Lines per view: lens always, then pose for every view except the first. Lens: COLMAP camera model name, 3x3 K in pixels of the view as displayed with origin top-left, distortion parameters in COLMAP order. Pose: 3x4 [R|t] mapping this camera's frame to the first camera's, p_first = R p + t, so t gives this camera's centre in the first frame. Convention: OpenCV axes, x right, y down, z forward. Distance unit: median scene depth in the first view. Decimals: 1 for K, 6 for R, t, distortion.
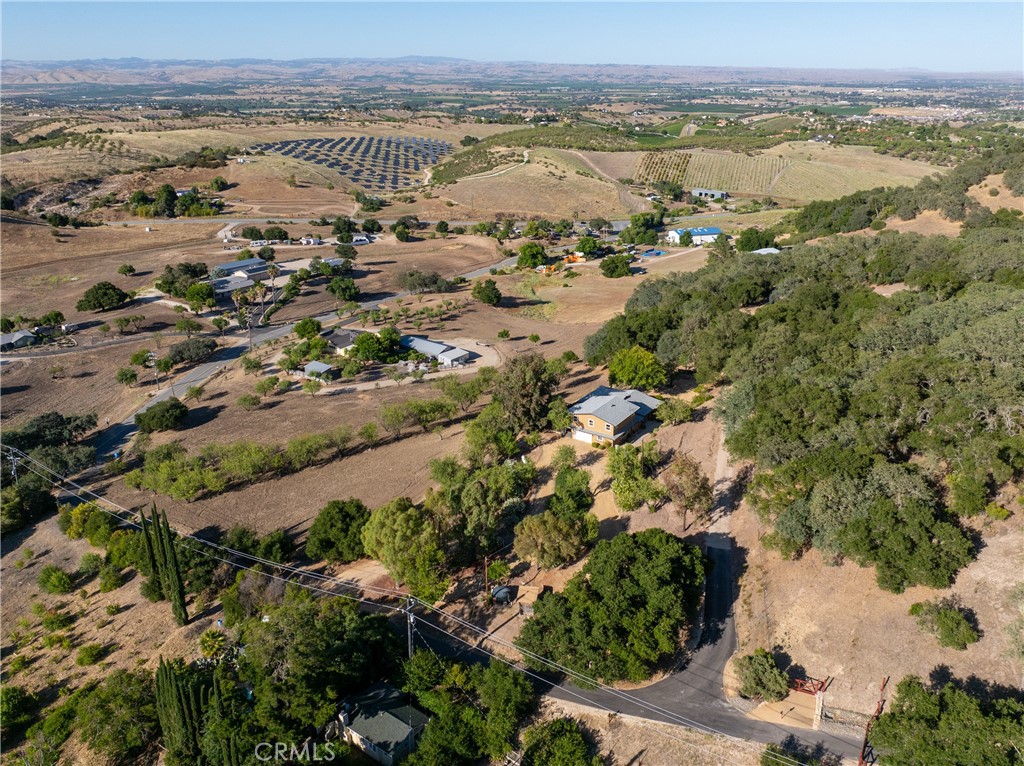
lens RADIAL K [[714.6, 0, 512.0], [0, 714.6, 383.0], [0, 0, 1]] dist [-0.029076, -0.000677]
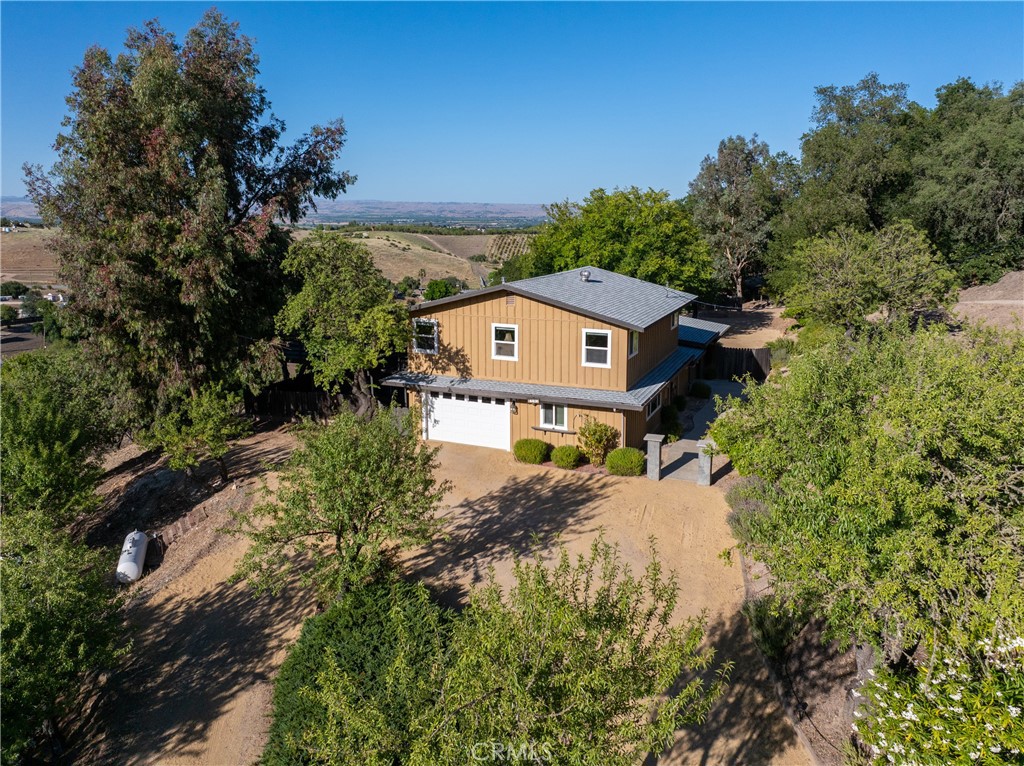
lens RADIAL K [[714.6, 0, 512.0], [0, 714.6, 383.0], [0, 0, 1]] dist [-0.029076, -0.000677]
pose [[0.978418, -0.029040, 0.204582, 0.071705], [0.061927, 0.985777, -0.156236, 0.098215], [-0.197135, 0.165533, 0.966300, 0.808501]]
